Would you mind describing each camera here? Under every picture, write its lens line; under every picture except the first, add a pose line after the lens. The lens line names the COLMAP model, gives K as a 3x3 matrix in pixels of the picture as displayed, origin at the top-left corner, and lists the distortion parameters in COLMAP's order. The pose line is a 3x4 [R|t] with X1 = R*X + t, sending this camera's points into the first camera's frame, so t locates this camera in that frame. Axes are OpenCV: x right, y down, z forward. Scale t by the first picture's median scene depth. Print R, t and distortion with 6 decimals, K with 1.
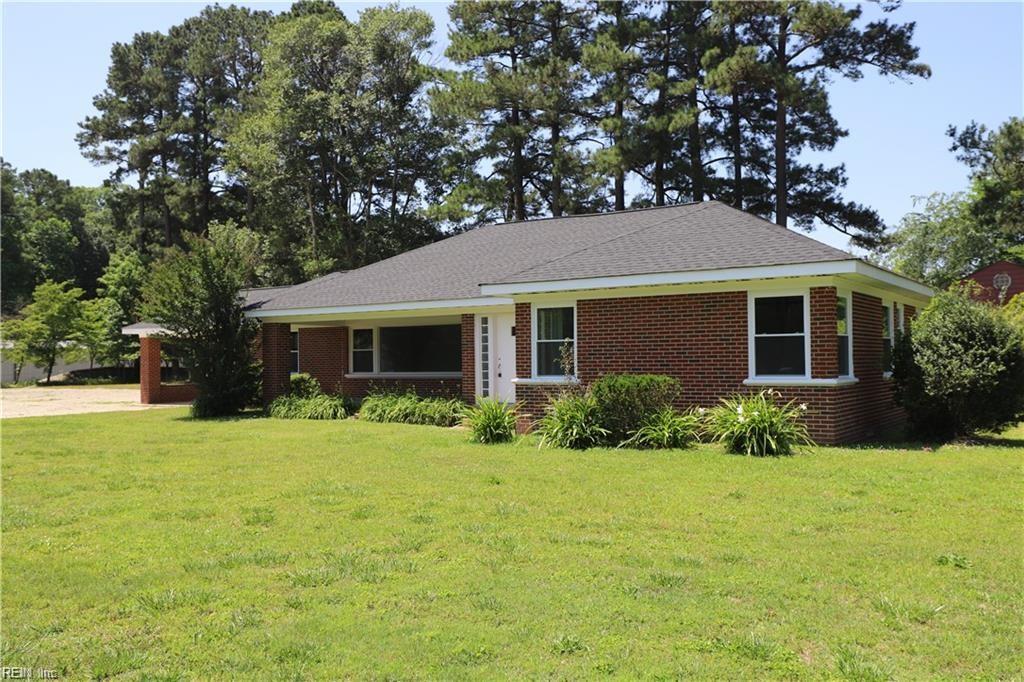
lens RADIAL K [[929.6, 0, 512.0], [0, 929.6, 341.0], [0, 0, 1]] dist [0.006854, 0.009230]
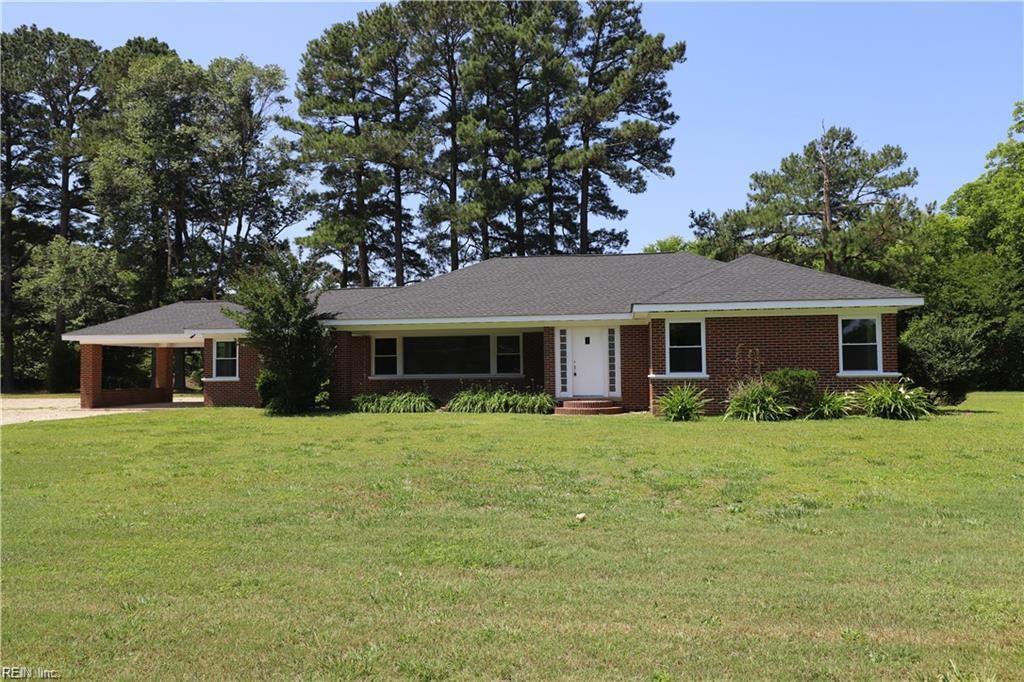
lens RADIAL K [[748.0, 0, 512.0], [0, 748.0, 341.0], [0, 0, 1]] dist [0.005592, 0.003371]
pose [[0.907458, 0.019091, 0.419710, -0.494454], [-0.008958, 0.999619, -0.026101, 0.016860], [-0.420048, 0.019926, 0.907283, 0.078510]]
